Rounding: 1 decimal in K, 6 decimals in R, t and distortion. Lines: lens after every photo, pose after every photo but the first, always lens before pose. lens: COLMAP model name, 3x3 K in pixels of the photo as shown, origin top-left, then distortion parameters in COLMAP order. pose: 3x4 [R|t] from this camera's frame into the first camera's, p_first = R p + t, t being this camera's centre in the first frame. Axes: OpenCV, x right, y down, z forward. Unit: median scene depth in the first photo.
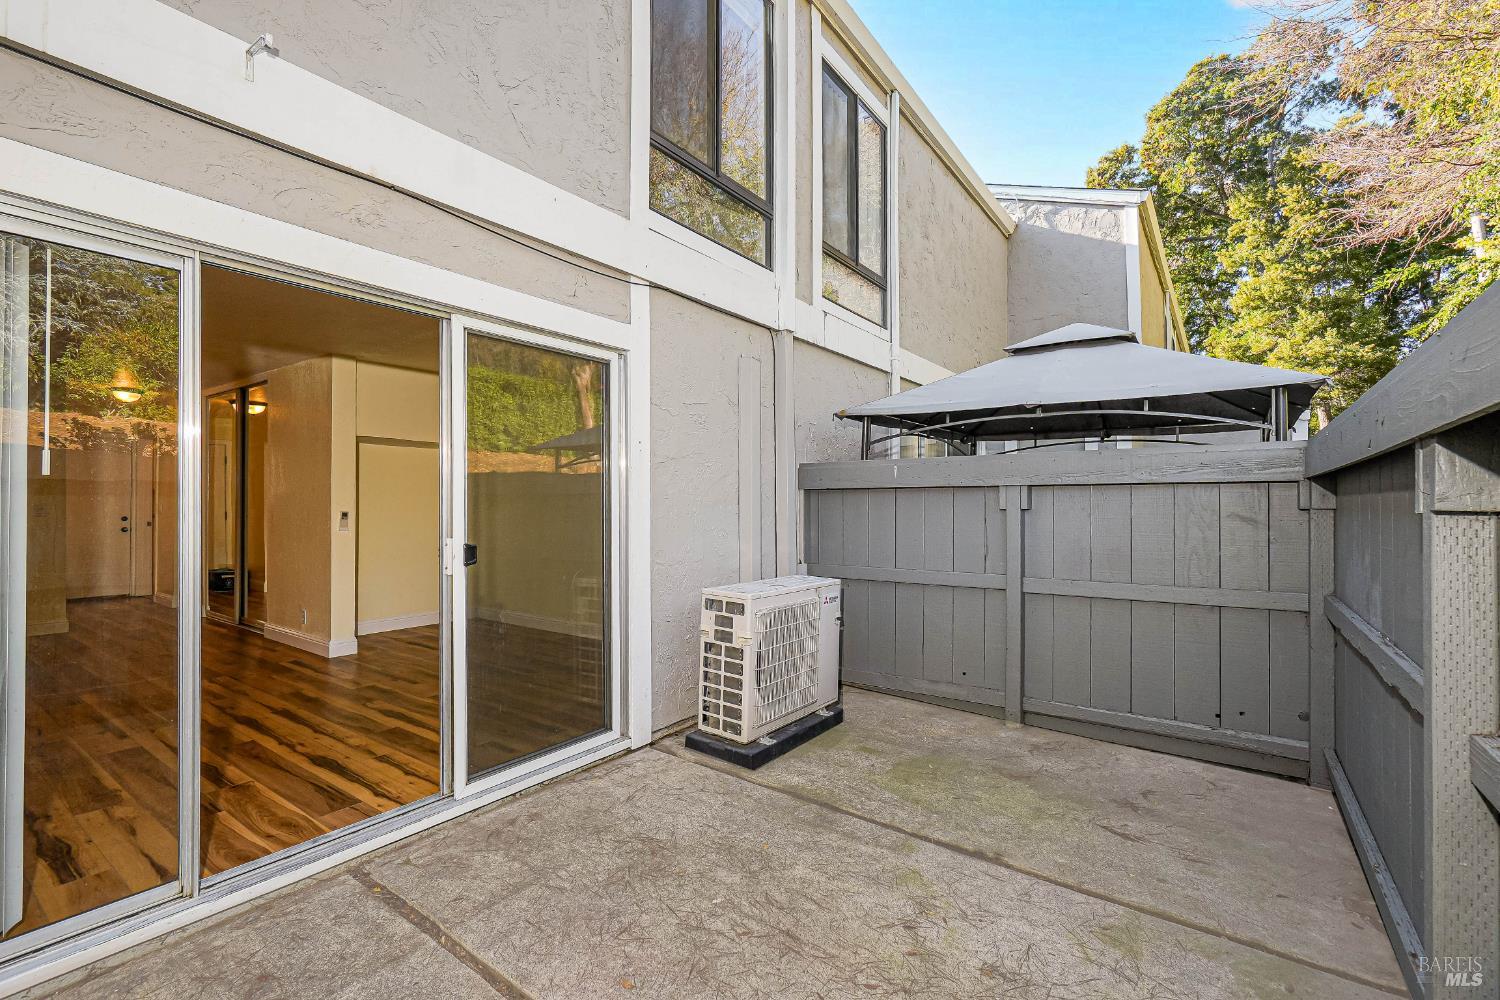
lens RADIAL K [[657.9, 0, 750.4], [0, 657.9, 501.6], [0, 0, 1]] dist [-0.000448, 0.003067]
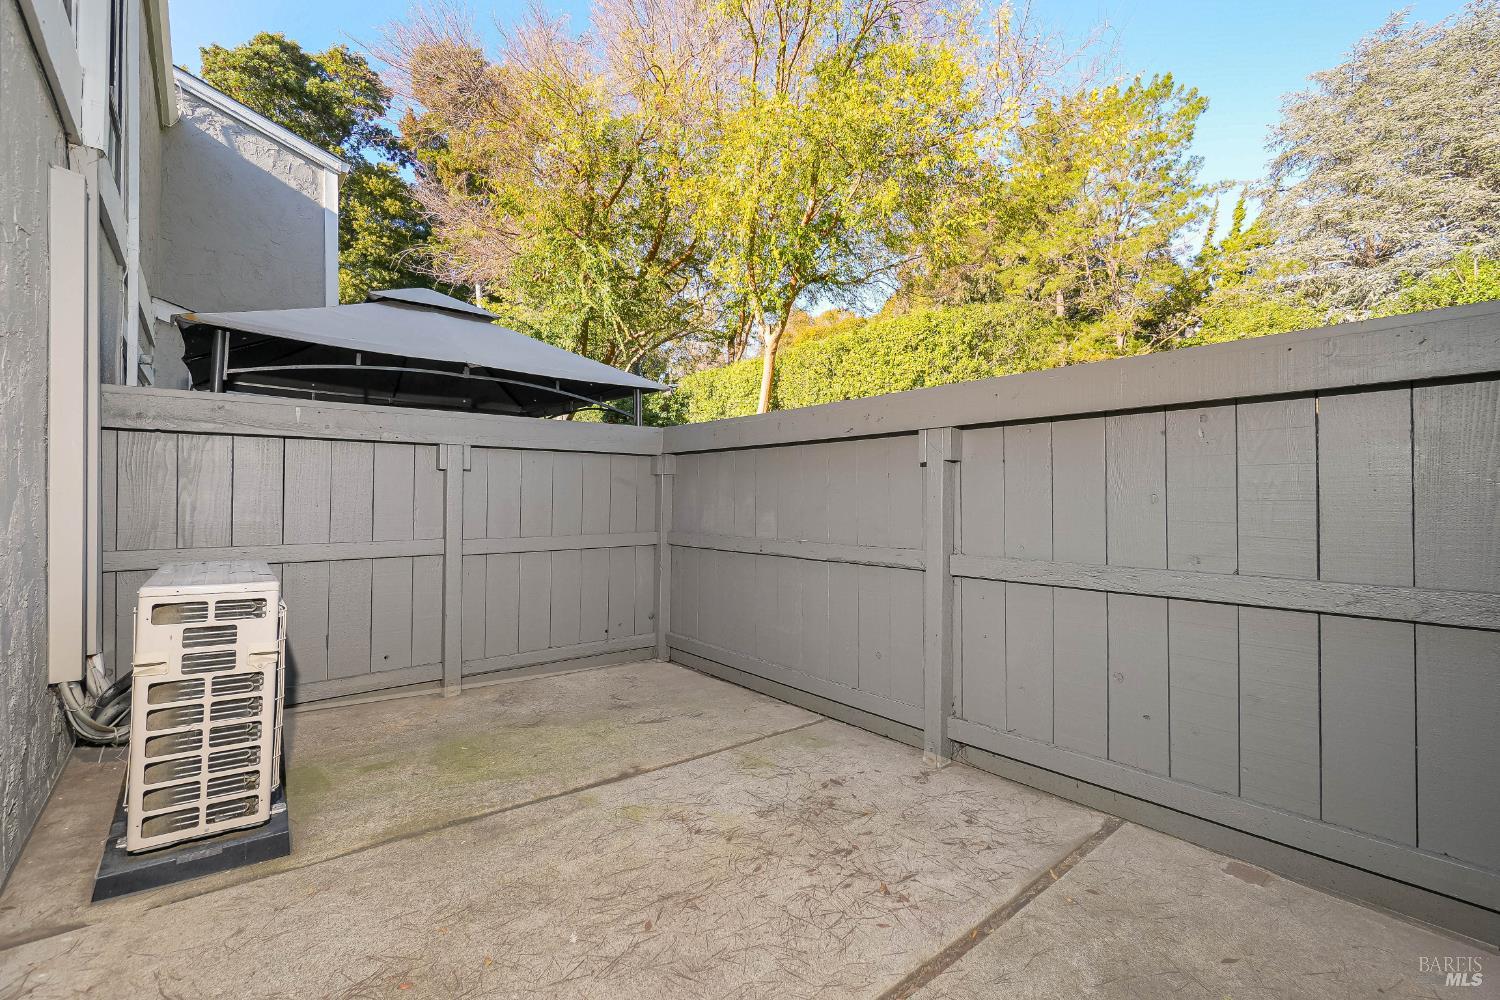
lens RADIAL K [[657.9, 0, 749.9], [0, 657.9, 494.8], [0, 0, 1]] dist [-0.000448, 0.003067]
pose [[0.256003, 0.003918, 0.966668, -0.509745], [-0.008642, 0.999961, -0.001764, 0.057227], [-0.966637, -0.007903, 0.256026, 0.411385]]
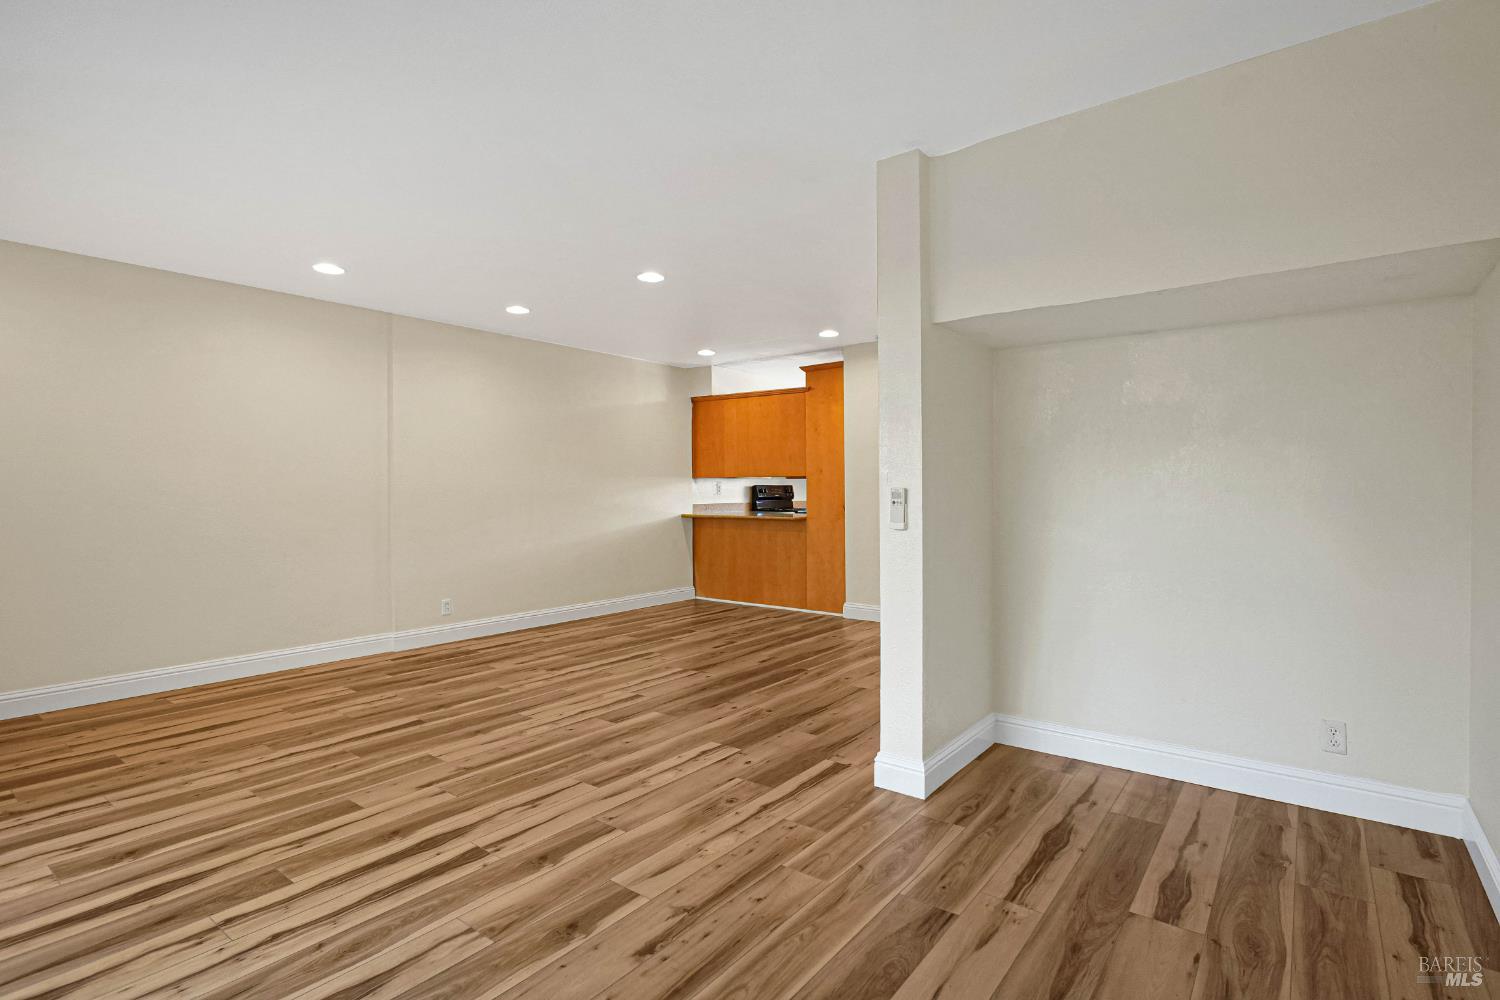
lens RADIAL K [[723.9, 0, 747.9], [0, 723.9, 512.4], [0, 0, 1]] dist [-0.013927, 0.006907]
pose [[-0.031179, 0.026716, -0.999157, -0.163715], [0.009512, 0.999605, 0.026432, 0.031331], [0.999469, -0.008680, -0.031420, 1.475566]]
